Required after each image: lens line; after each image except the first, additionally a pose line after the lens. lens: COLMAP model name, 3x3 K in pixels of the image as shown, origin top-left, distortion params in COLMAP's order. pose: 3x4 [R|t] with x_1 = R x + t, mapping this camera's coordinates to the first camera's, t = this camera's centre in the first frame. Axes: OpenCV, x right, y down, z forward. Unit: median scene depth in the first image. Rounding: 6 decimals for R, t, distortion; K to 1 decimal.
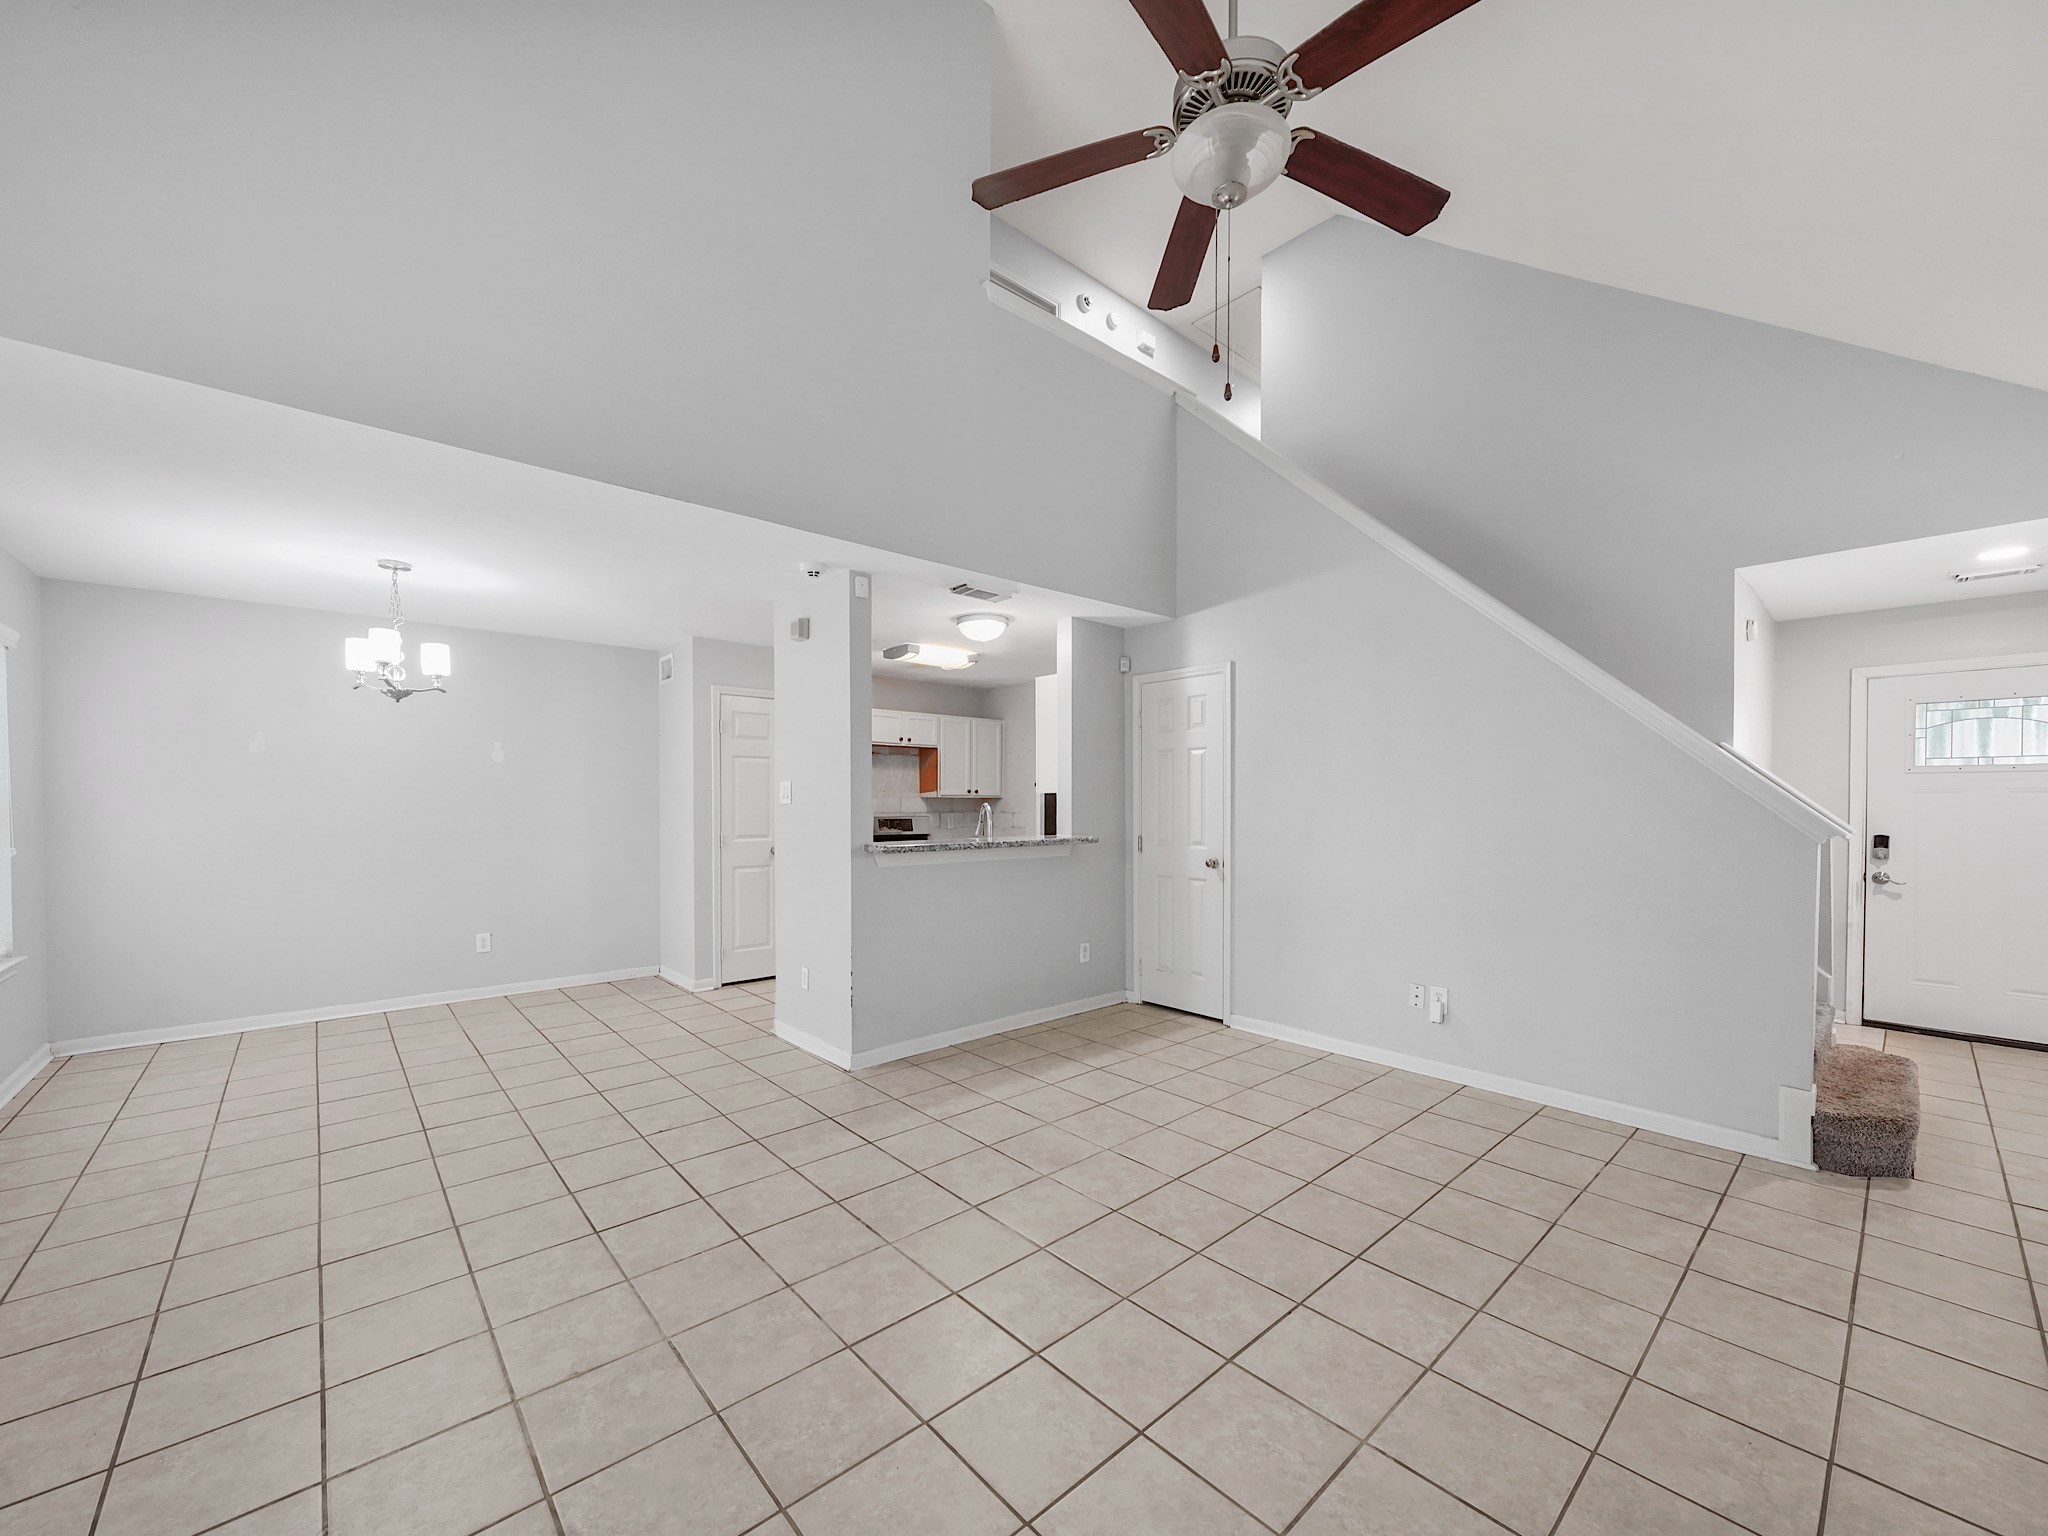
lens RADIAL K [[797.2, 0, 1012.6], [0, 797.2, 818.3], [0, 0, 1]] dist [-0.007509, 0.000032]
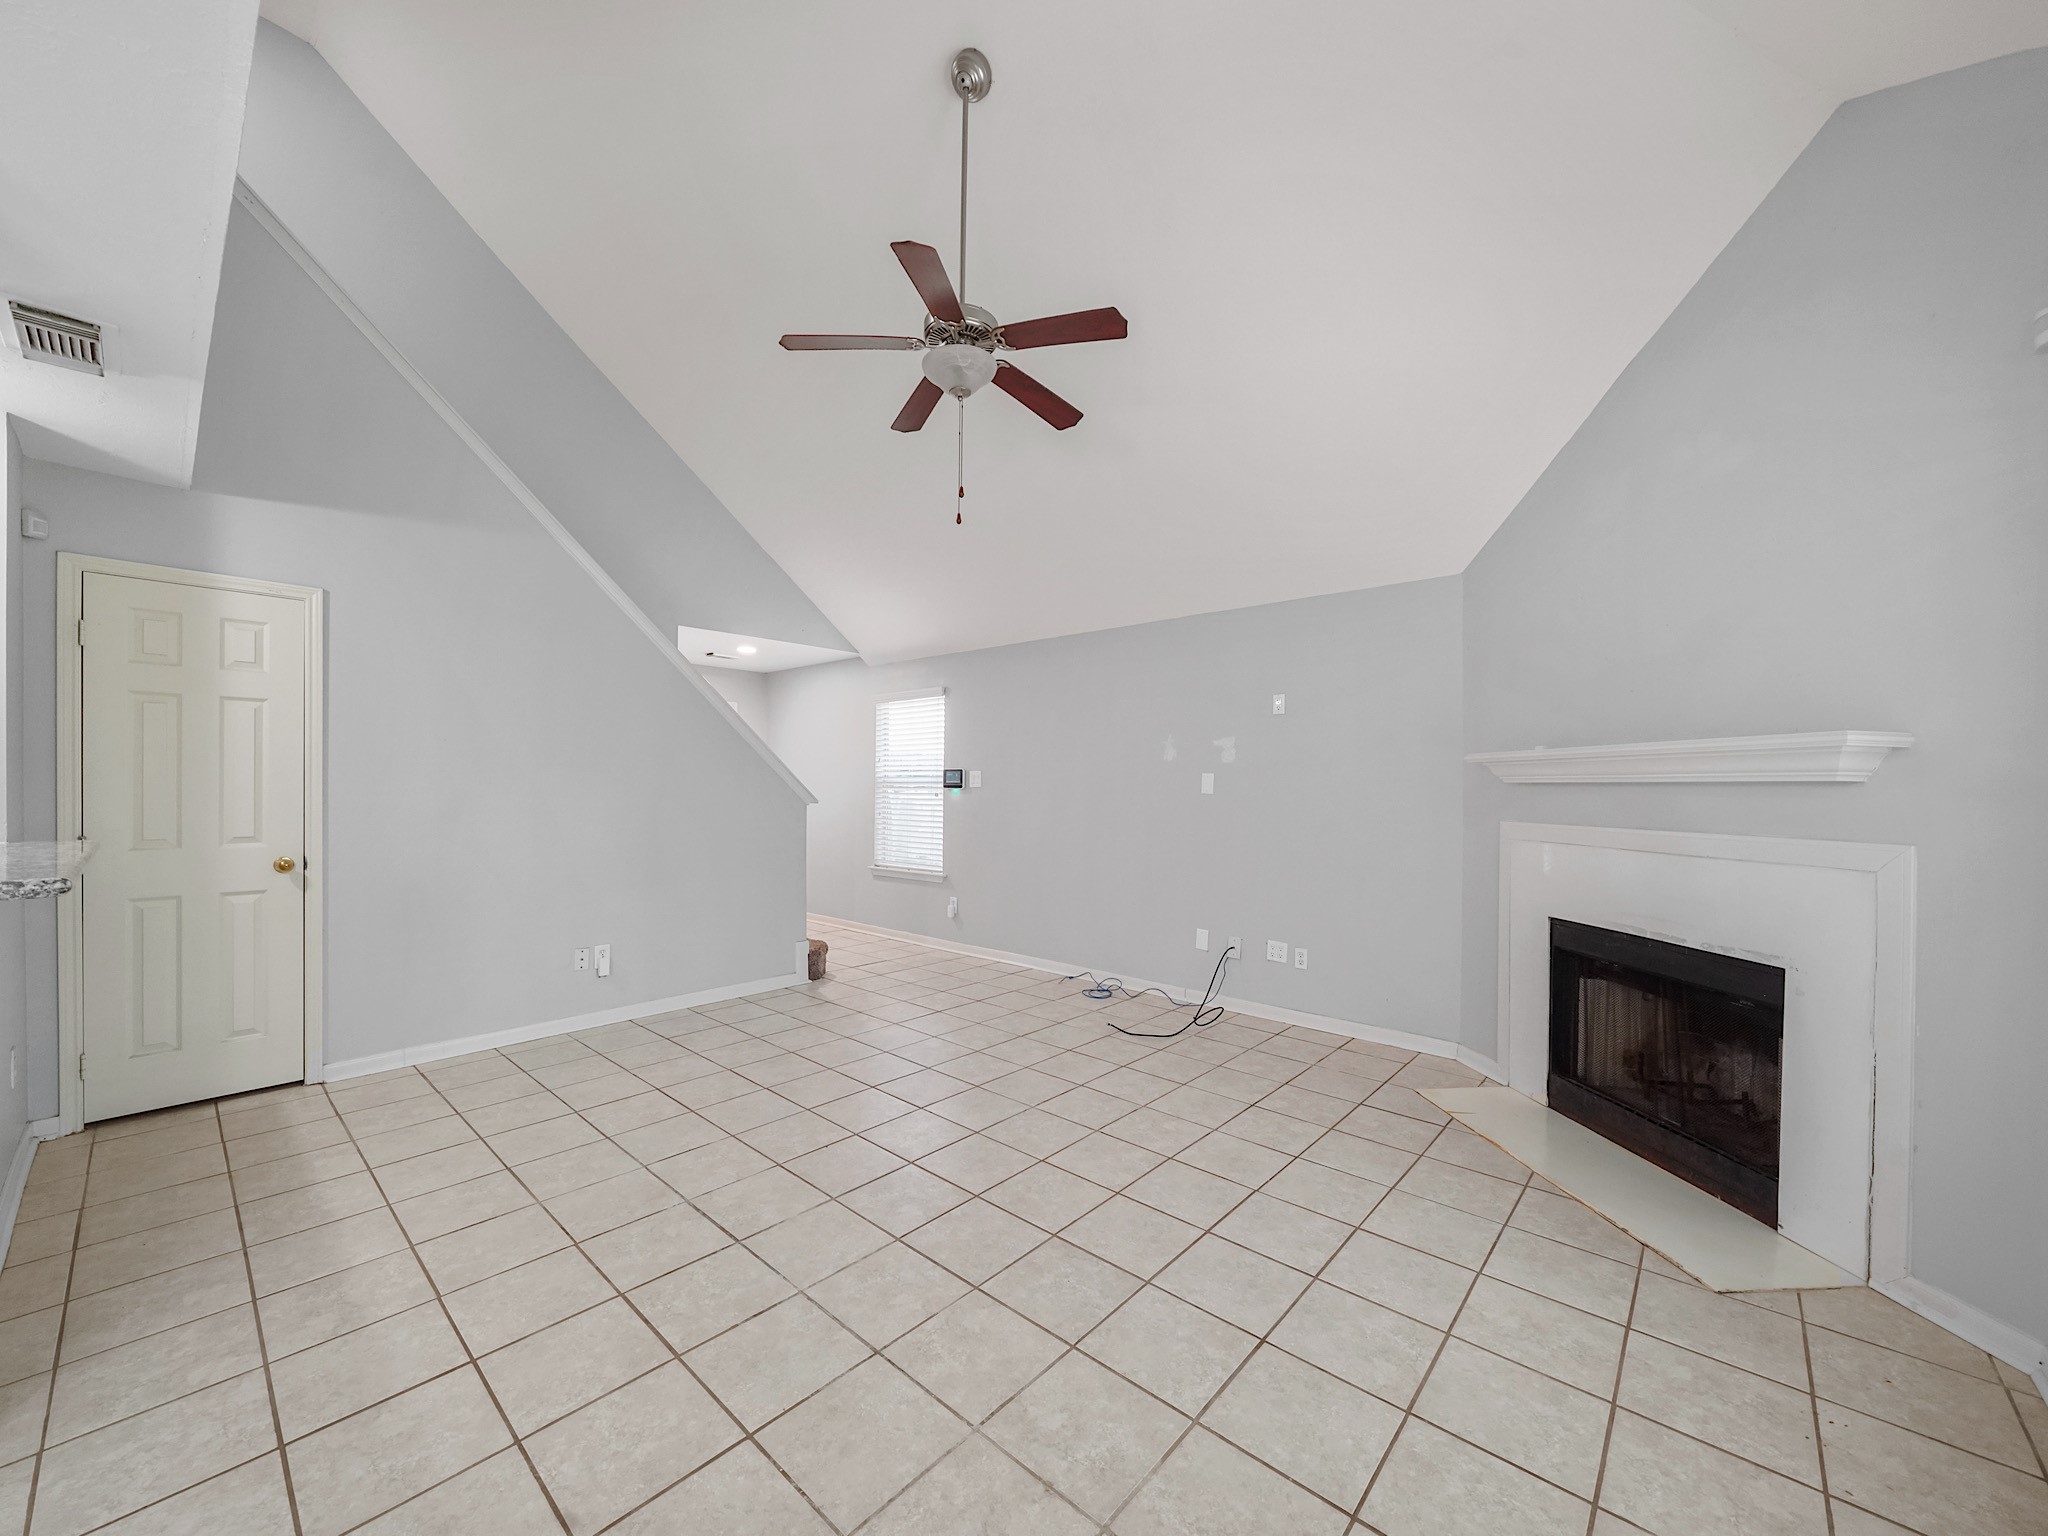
lens RADIAL K [[797.2, 0, 1021.8], [0, 797.2, 783.6], [0, 0, 1]] dist [-0.007509, 0.000032]
pose [[-0.118328, -0.001520, 0.992973, -0.614178], [0.015266, 0.999878, 0.003350, -0.009837], [-0.992857, 0.015555, -0.118290, 0.505930]]
